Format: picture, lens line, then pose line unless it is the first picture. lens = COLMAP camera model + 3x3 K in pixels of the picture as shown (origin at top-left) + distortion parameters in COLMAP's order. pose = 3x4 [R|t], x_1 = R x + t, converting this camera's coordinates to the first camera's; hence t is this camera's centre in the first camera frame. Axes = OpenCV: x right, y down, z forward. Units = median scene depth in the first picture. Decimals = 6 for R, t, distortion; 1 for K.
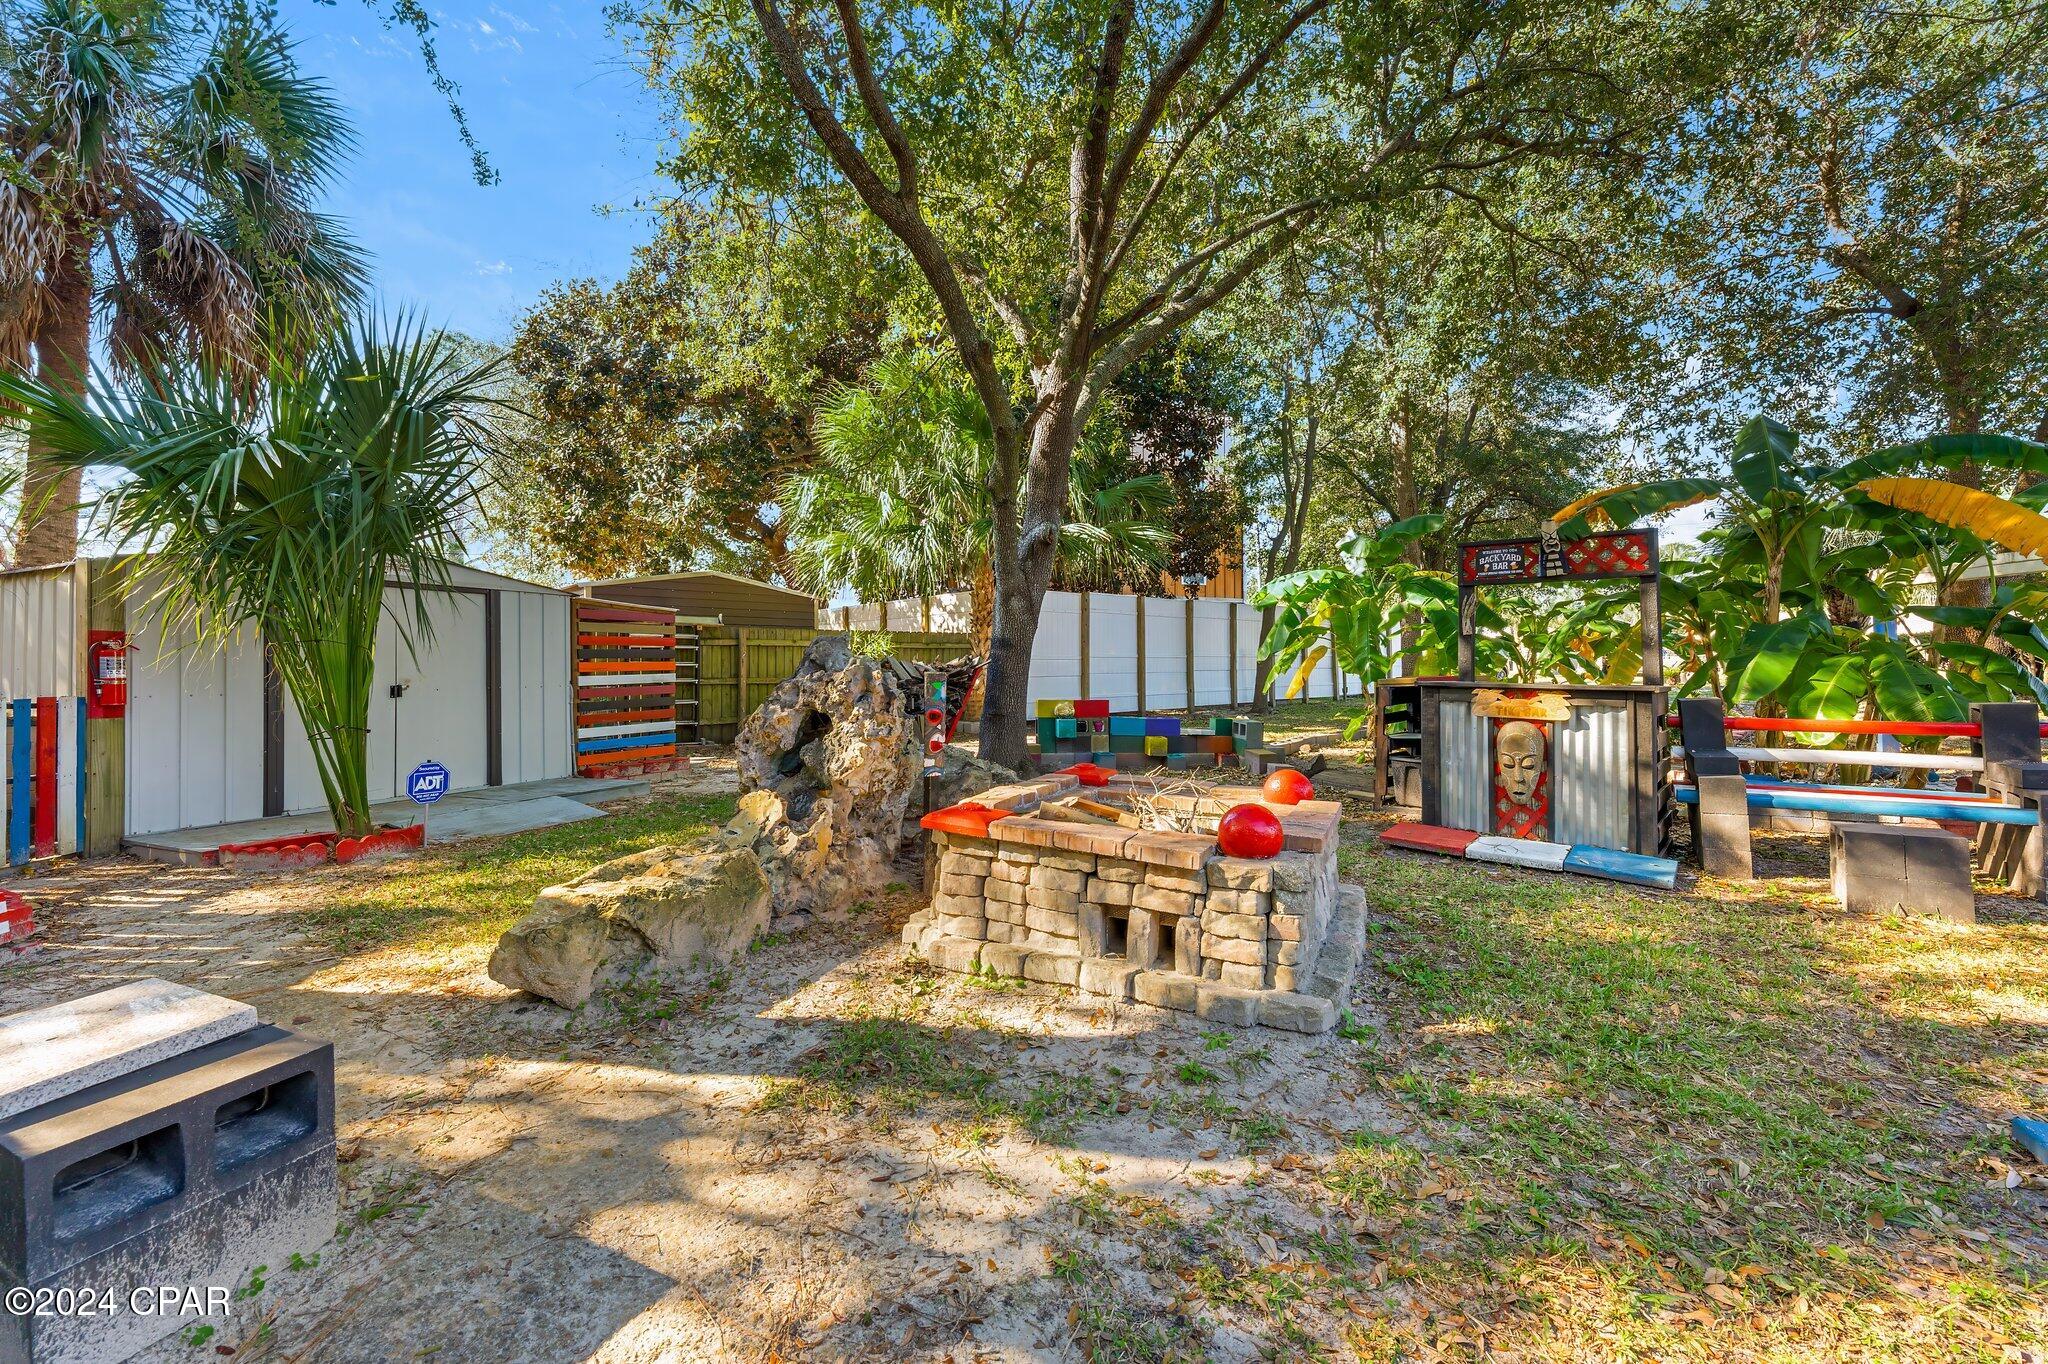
lens RADIAL K [[800.9, 0, 1024.4], [0, 800.9, 671.3], [0, 0, 1]] dist [0.001464, 0.000033]
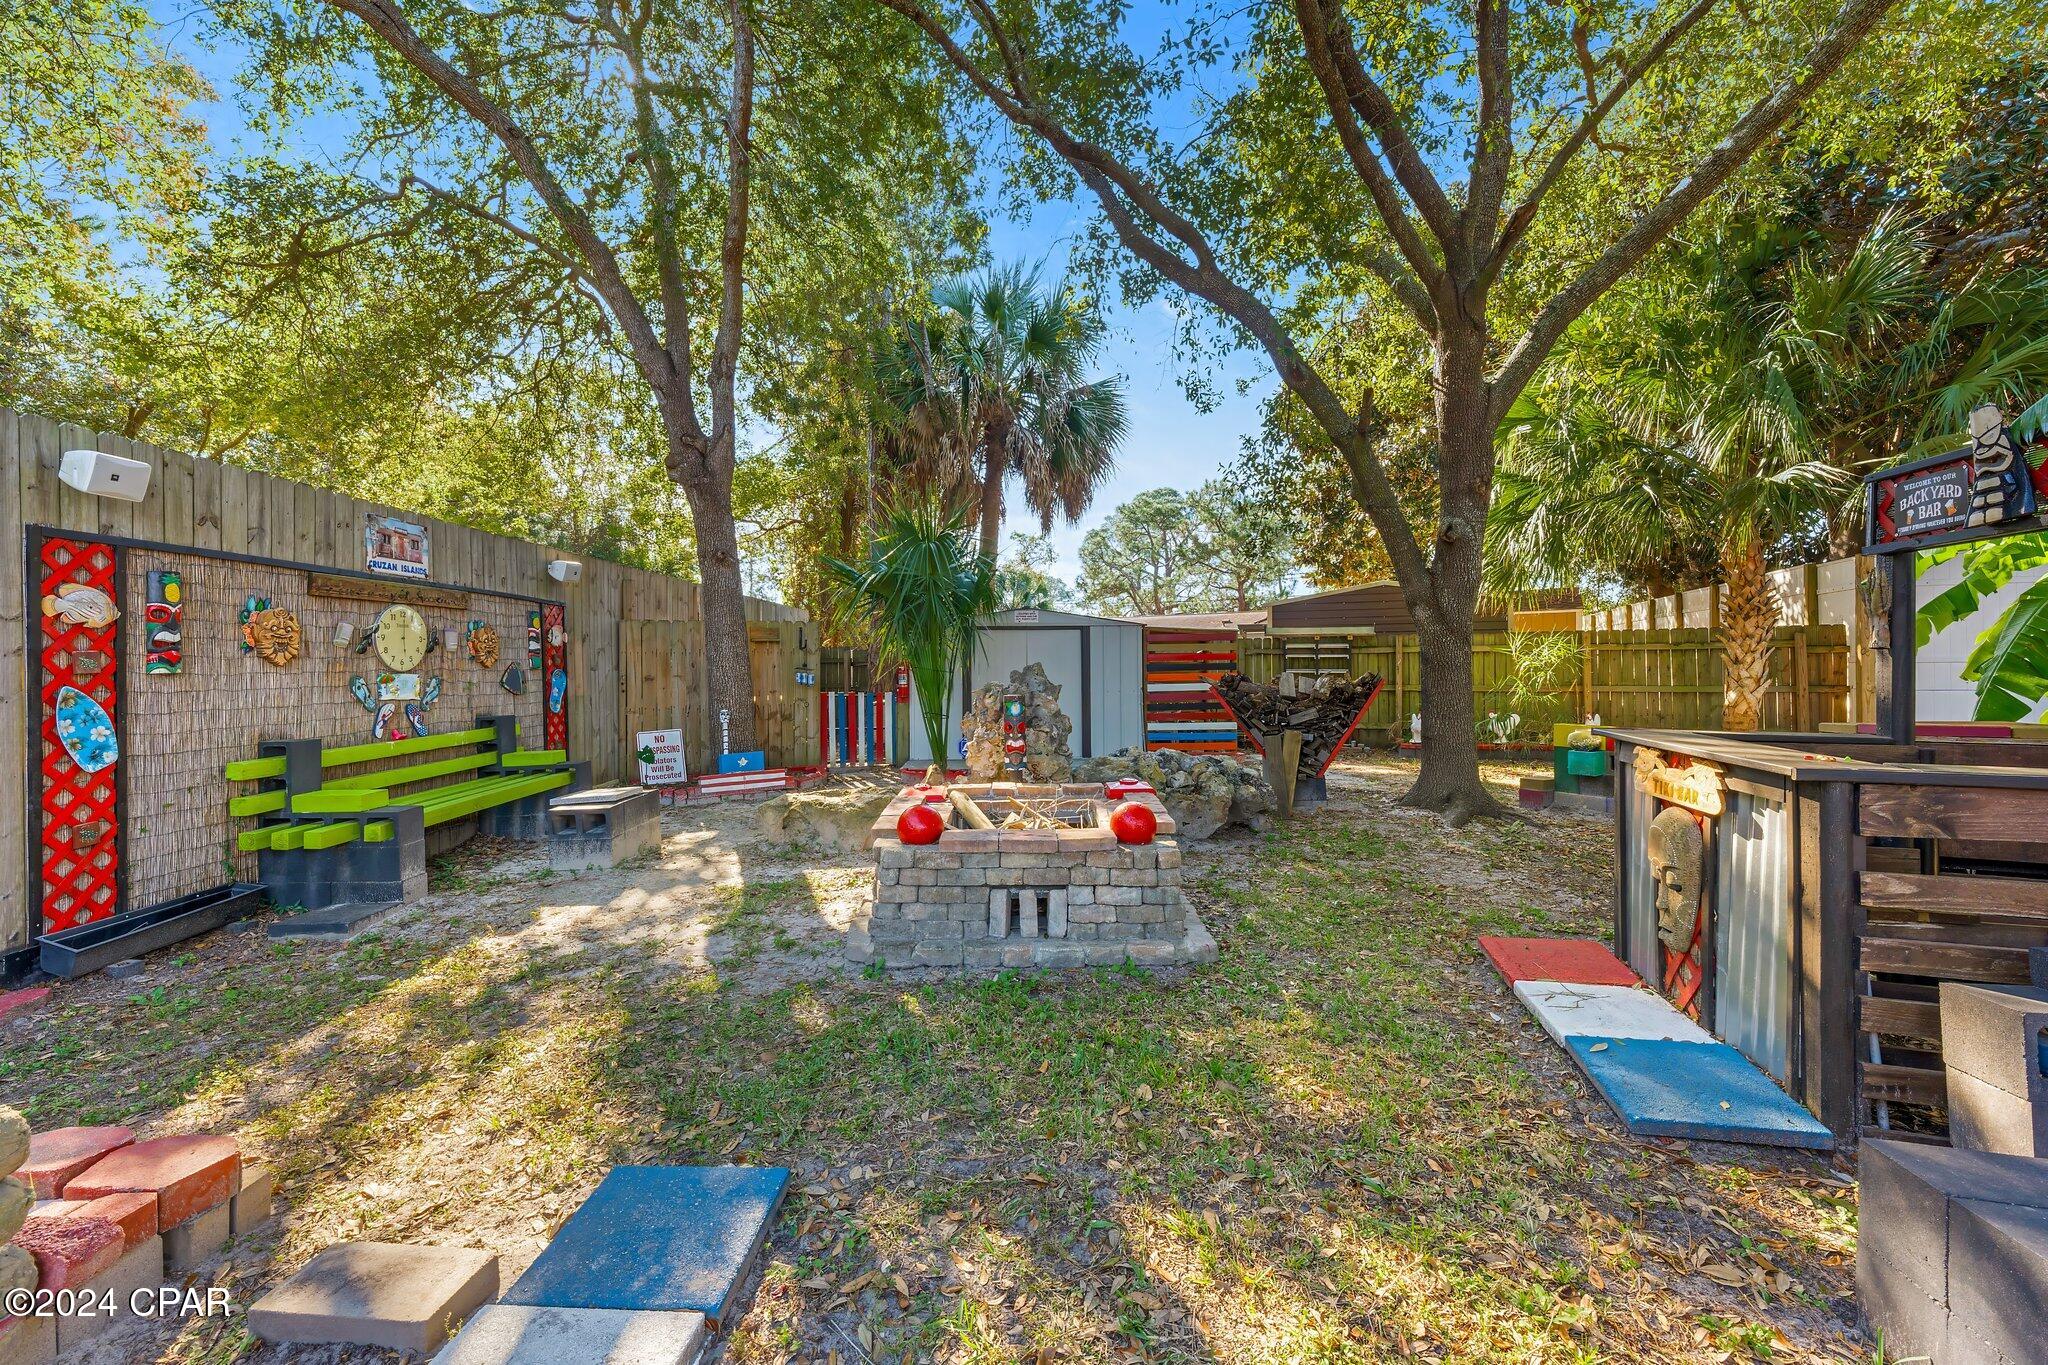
lens RADIAL K [[800.9, 0, 1025.1], [0, 800.9, 678.5], [0, 0, 1]] dist [0.001464, 0.000033]
pose [[0.465316, 0.013501, -0.885042, 0.768223], [-0.000803, 0.999890, 0.014831, -0.033182], [0.885144, -0.006190, 0.465275, 0.262144]]
